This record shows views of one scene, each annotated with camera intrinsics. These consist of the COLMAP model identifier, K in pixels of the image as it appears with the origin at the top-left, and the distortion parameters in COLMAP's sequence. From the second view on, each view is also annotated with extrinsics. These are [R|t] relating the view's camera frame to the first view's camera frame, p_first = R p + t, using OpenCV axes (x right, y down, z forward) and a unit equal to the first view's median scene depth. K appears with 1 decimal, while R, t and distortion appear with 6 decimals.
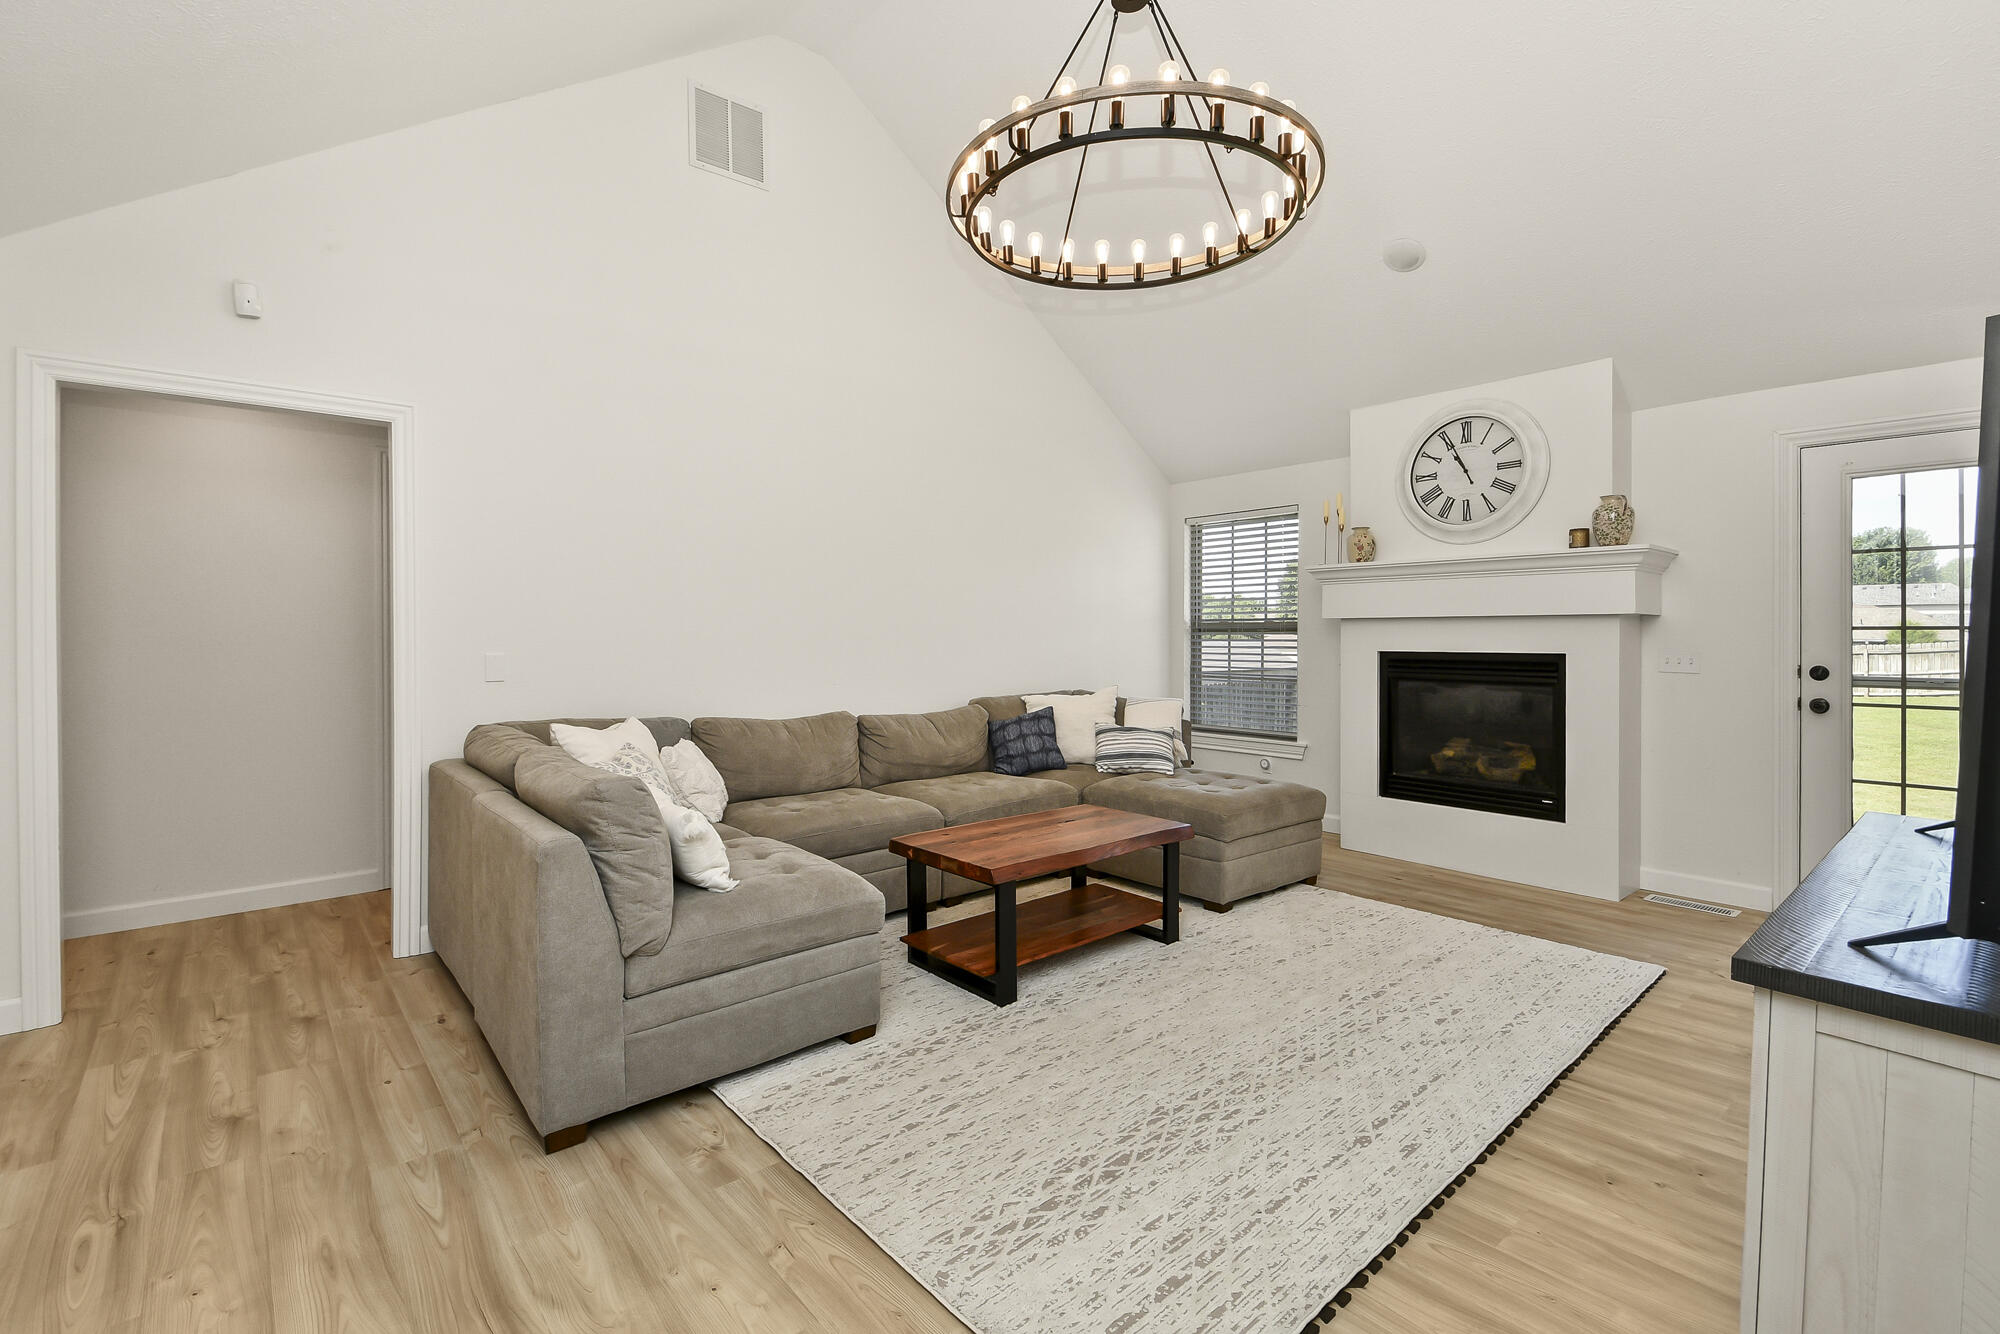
lens RADIAL K [[896.4, 0, 997.5], [0, 896.4, 648.5], [0, 0, 1]] dist [0.003184, -0.020019]
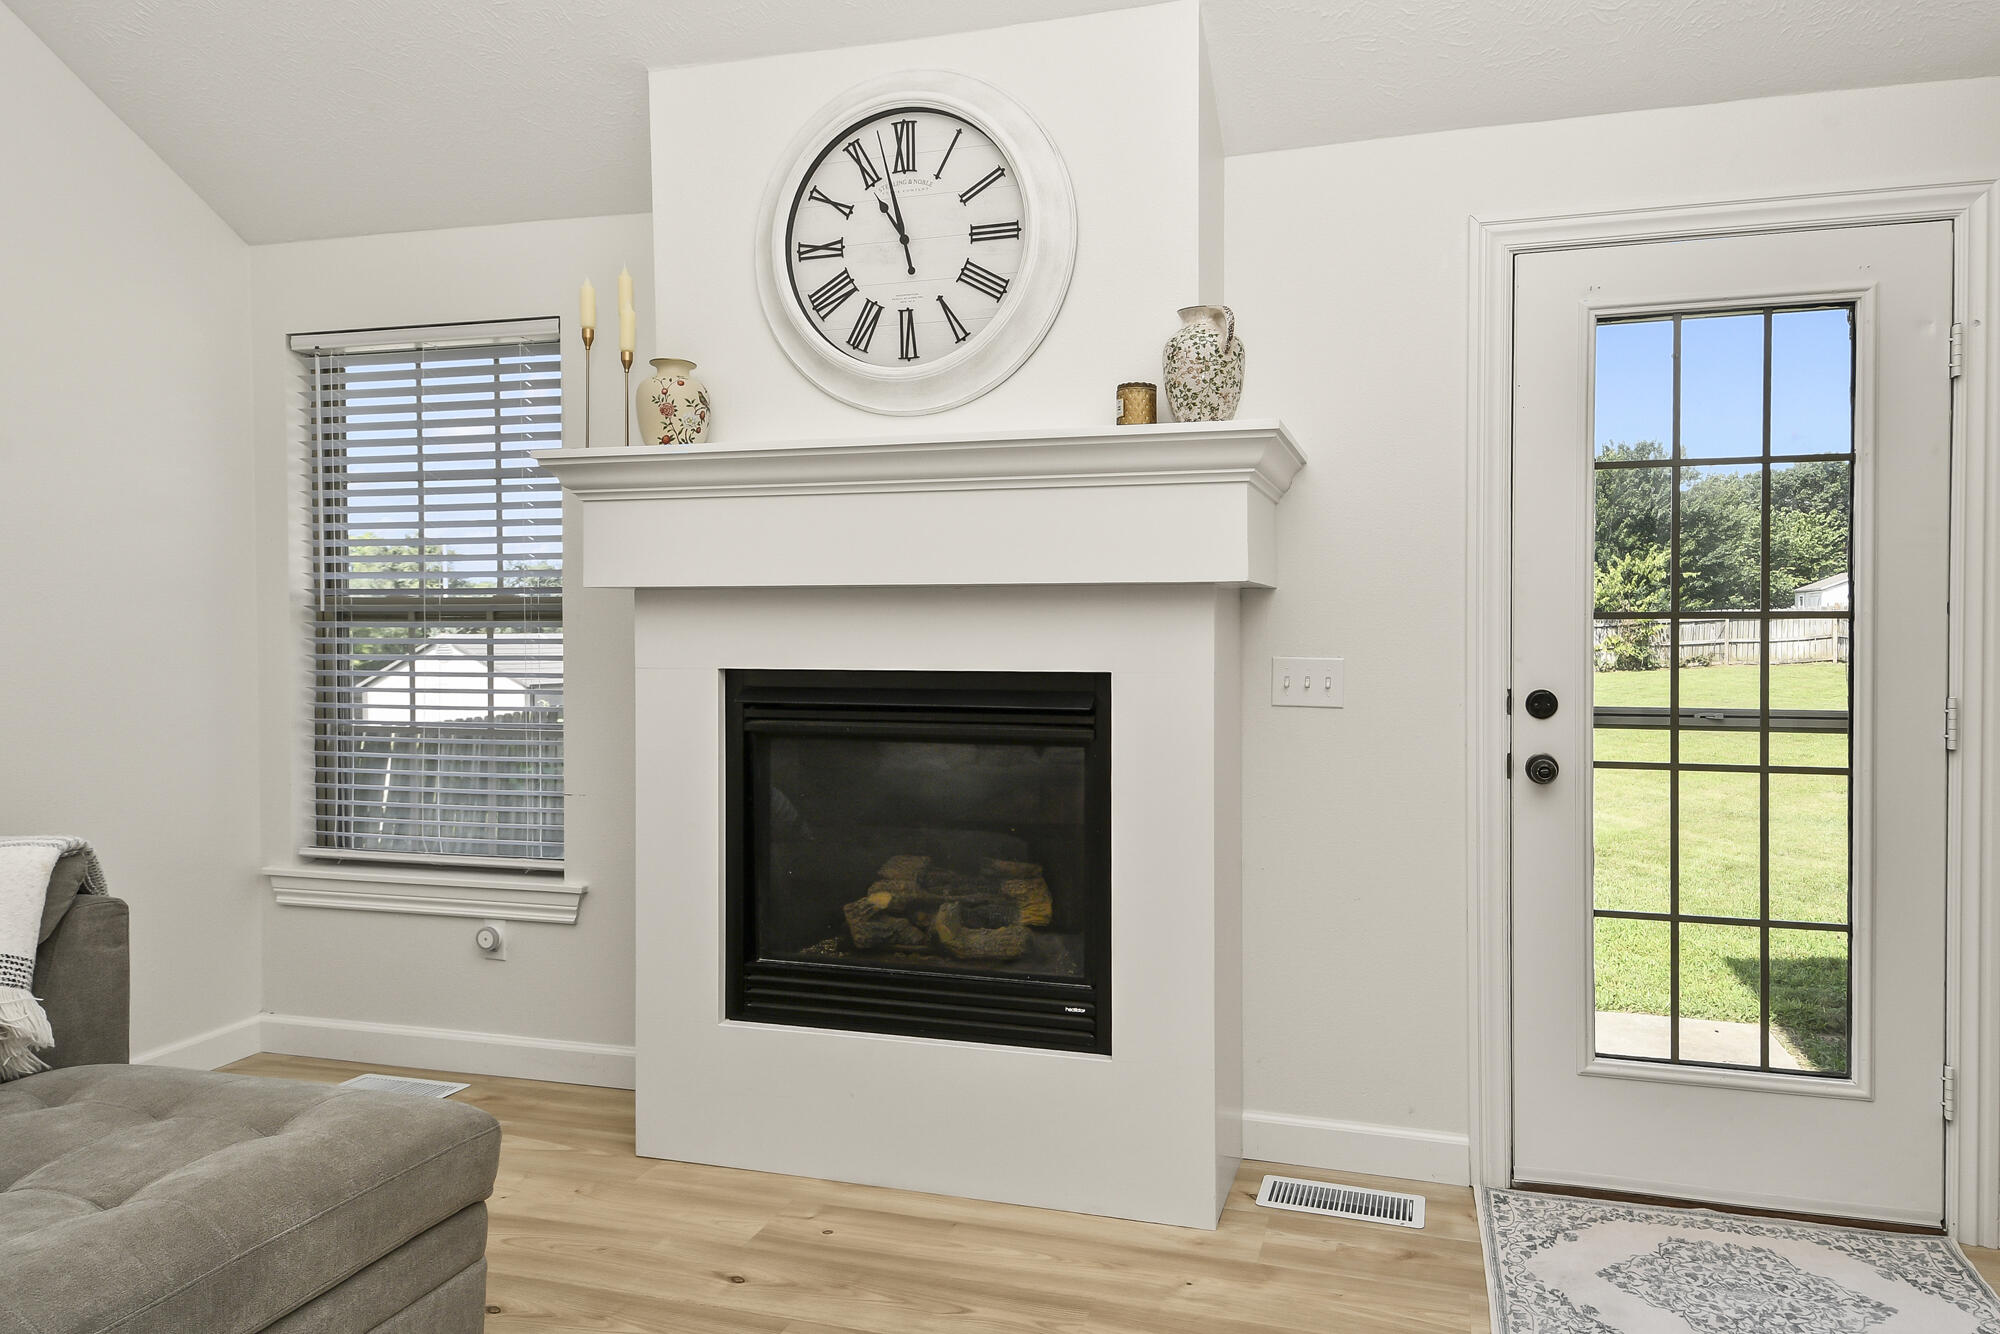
lens RADIAL K [[1194.9, 0, 1000.0], [0, 1194.9, 667.0], [0, 0, 1]] dist [-0.007336, -0.002478]
pose [[0.872285, -0.013589, 0.488809, 0.287770], [0.007798, 0.999873, 0.013881, -0.004776], [-0.488935, -0.008296, 0.872281, 0.491494]]
